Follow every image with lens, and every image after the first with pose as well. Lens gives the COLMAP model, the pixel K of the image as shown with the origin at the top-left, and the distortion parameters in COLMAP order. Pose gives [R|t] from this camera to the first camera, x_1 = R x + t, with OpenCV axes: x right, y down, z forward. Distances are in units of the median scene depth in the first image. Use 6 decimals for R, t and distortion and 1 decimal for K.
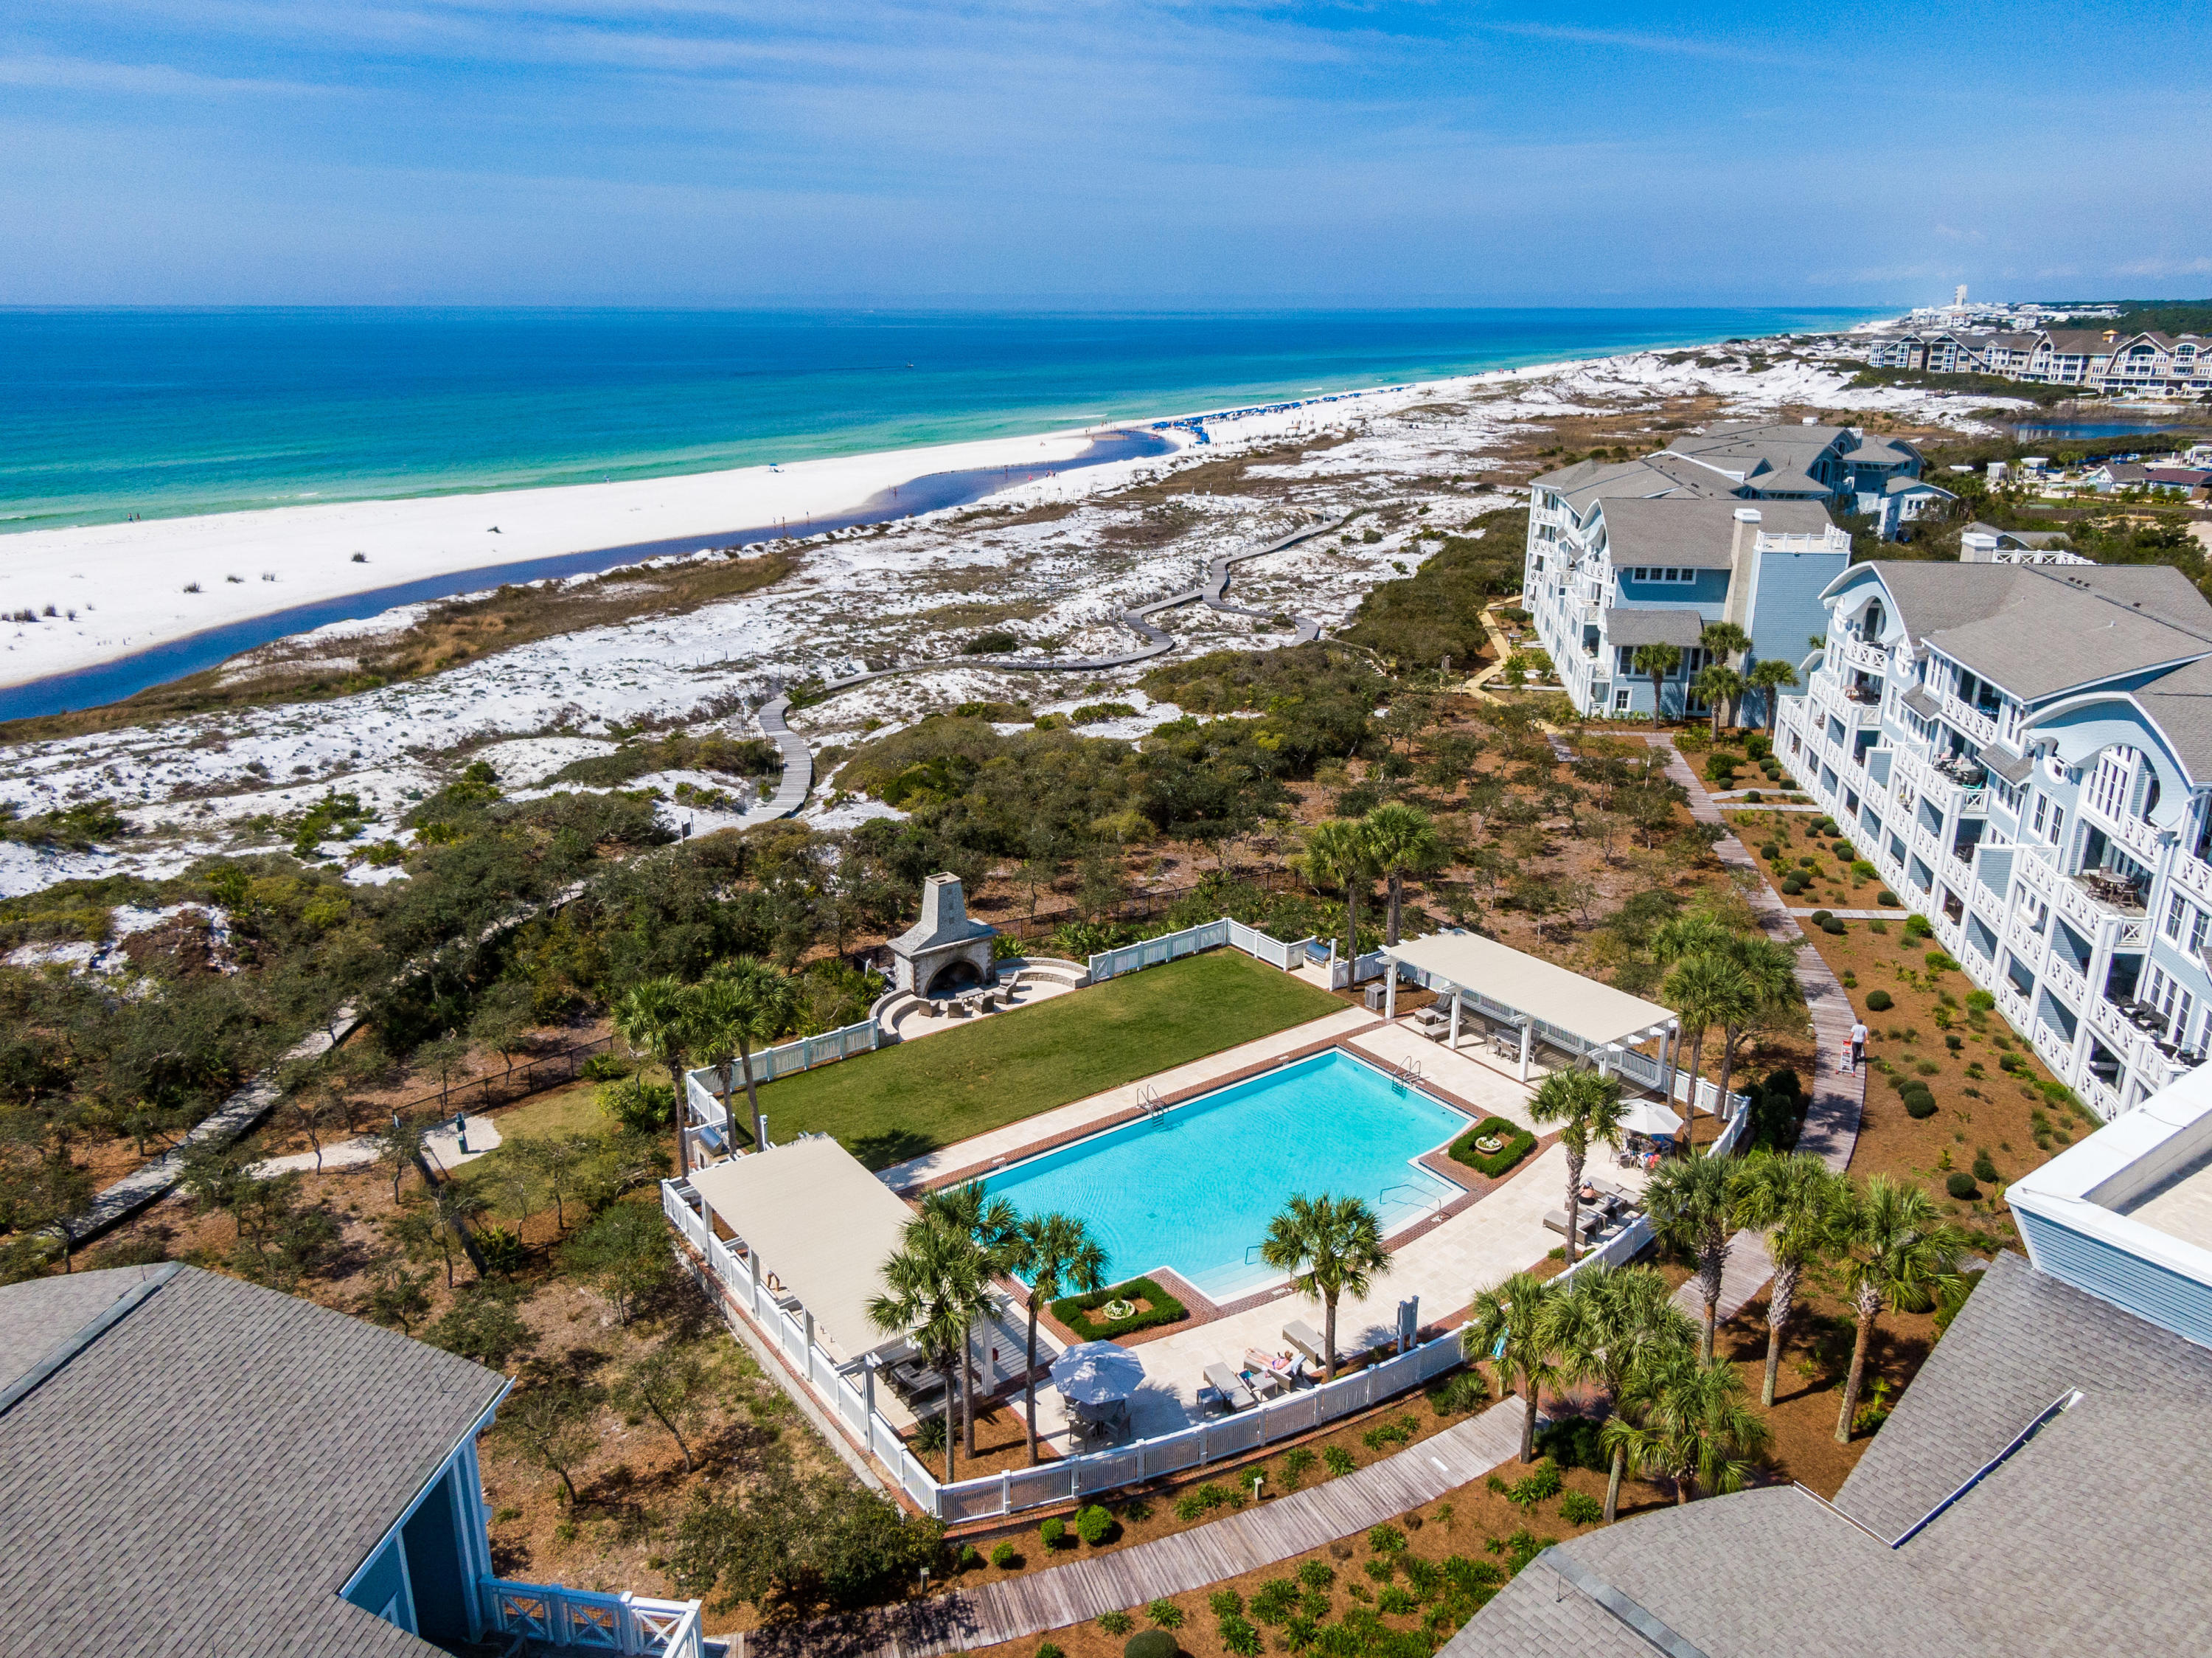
lens RADIAL K [[1571.6, 0, 1106.0], [0, 1571.6, 829.0], [0, 0, 1]] dist [-0.002358, 0.003571]
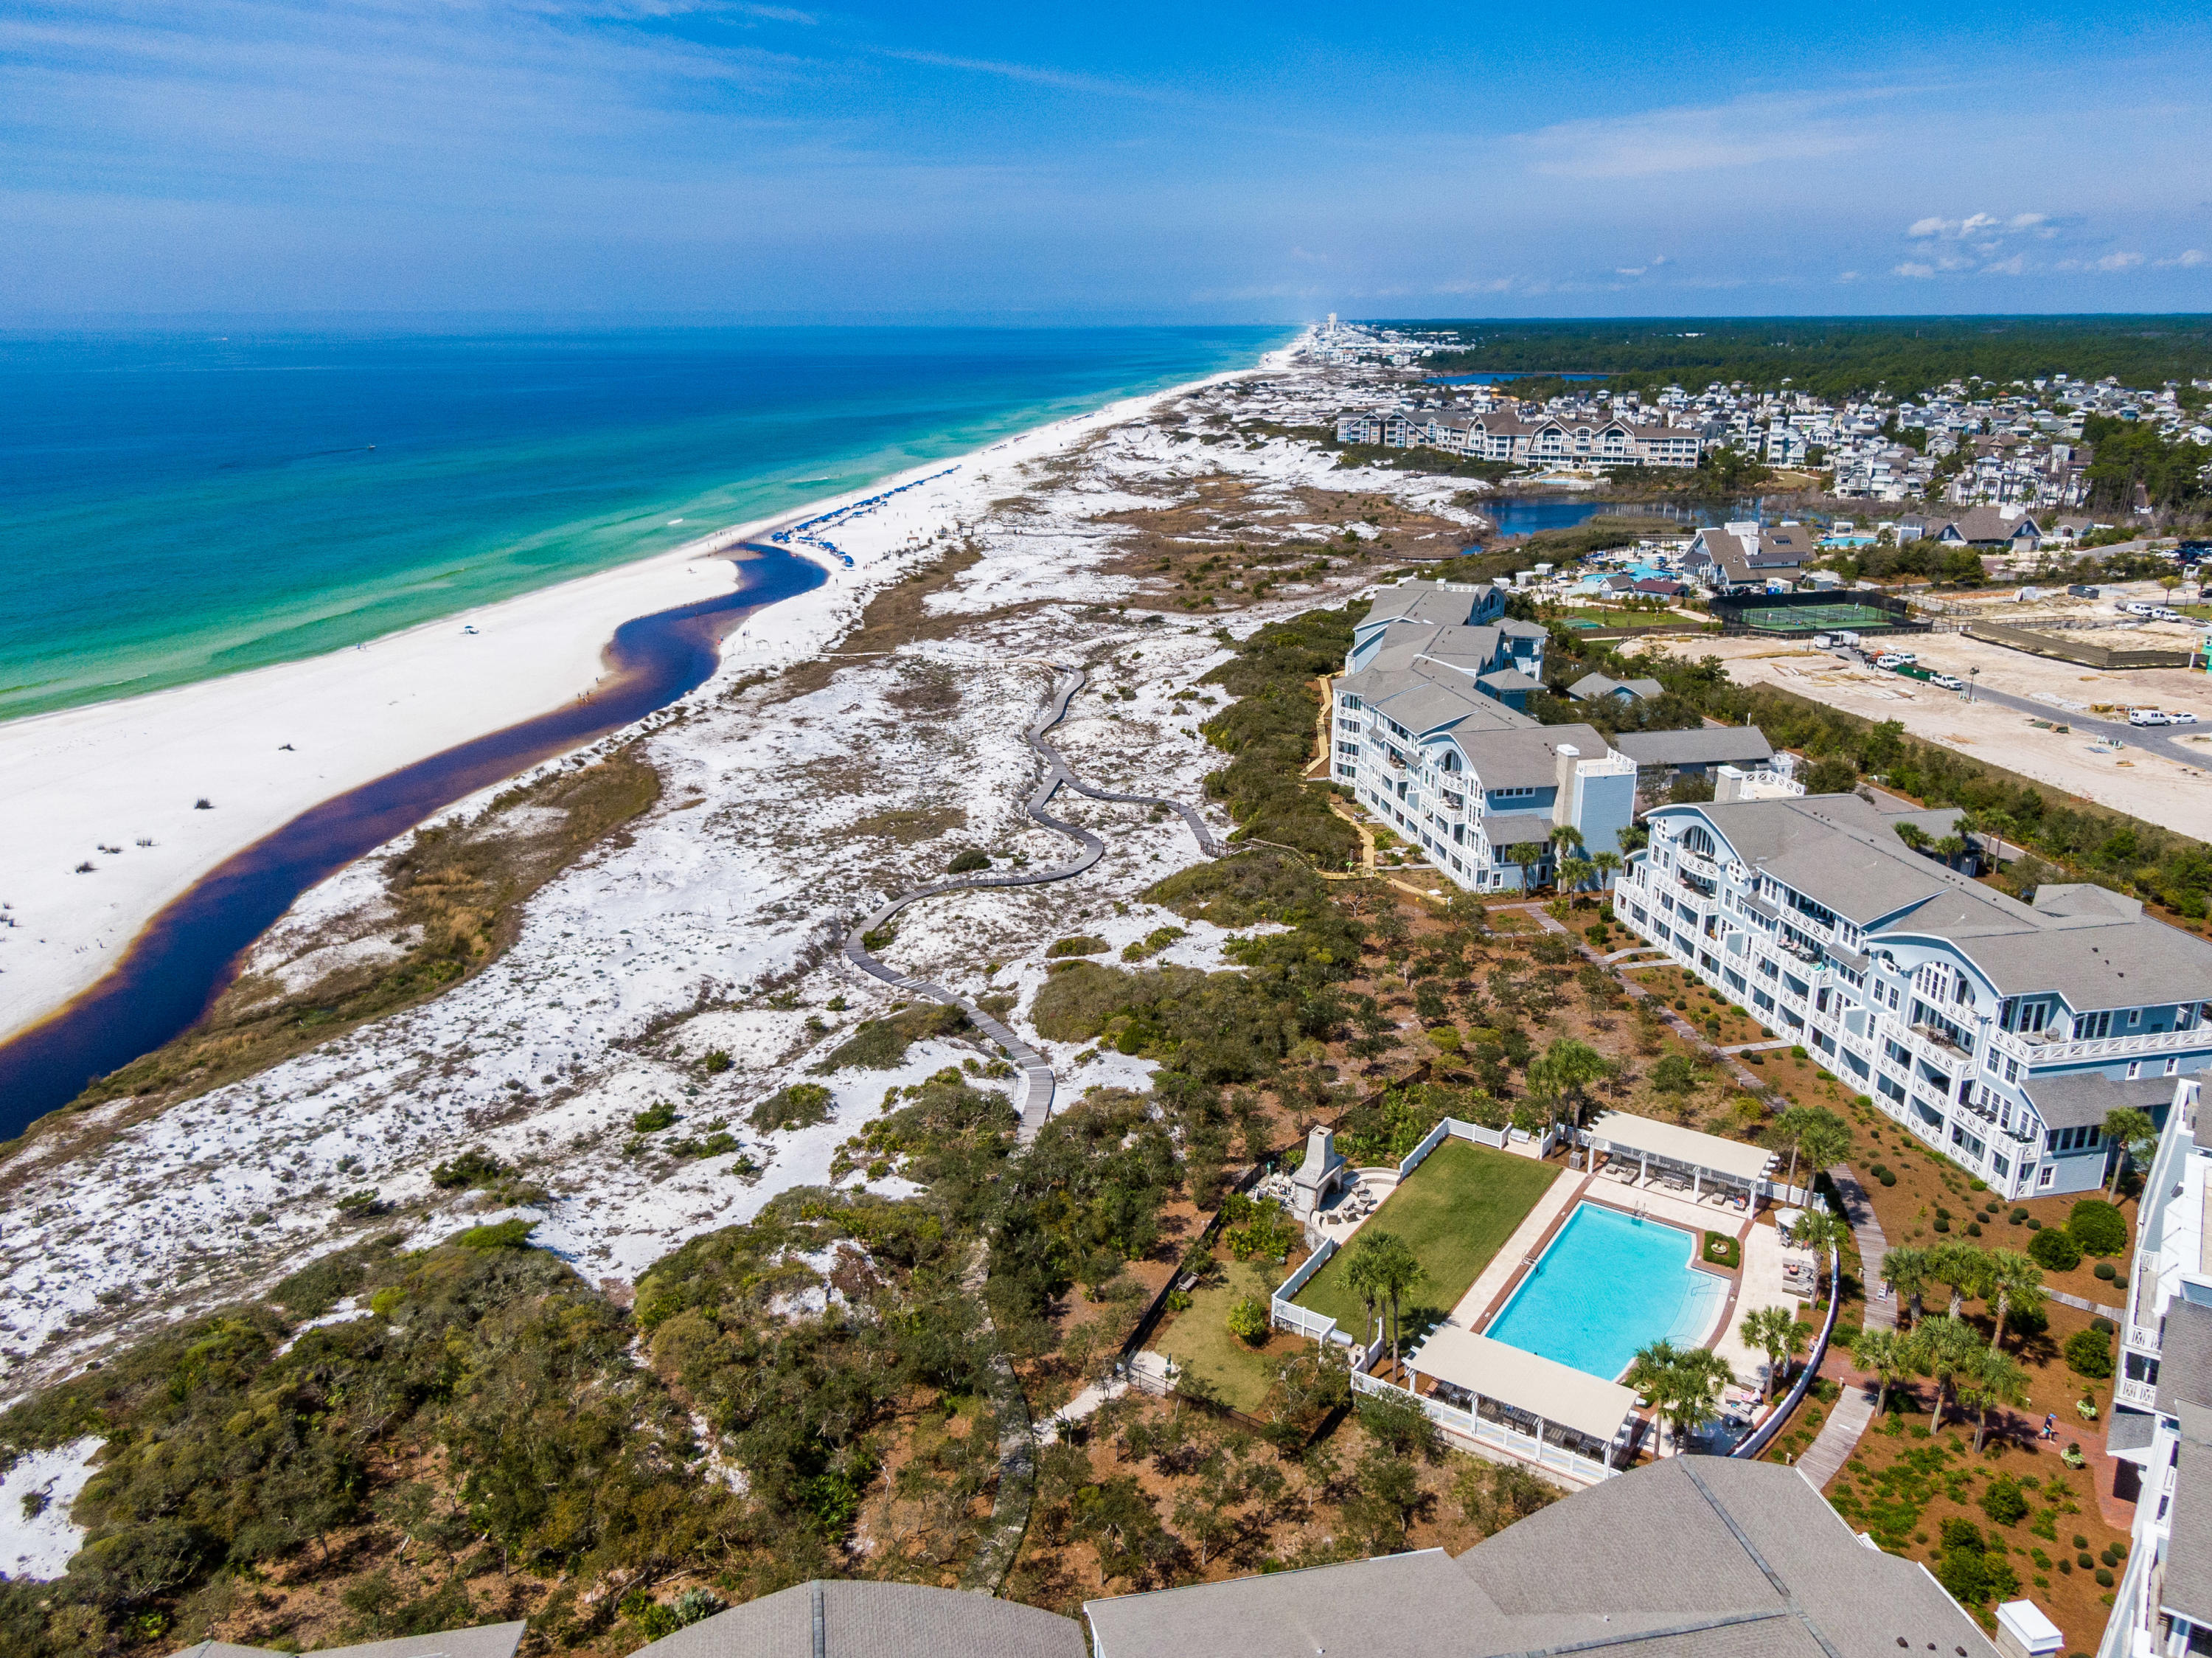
lens RADIAL K [[1553.4, 0, 1106.0], [0, 1553.4, 829.0], [0, 0, 1]] dist [0.044832, -0.061324]
pose [[0.942672, -0.107044, 0.316086, -0.462922], [0.111408, 0.993766, 0.004289, -0.180097], [-0.314575, 0.031172, 0.948721, -0.241139]]
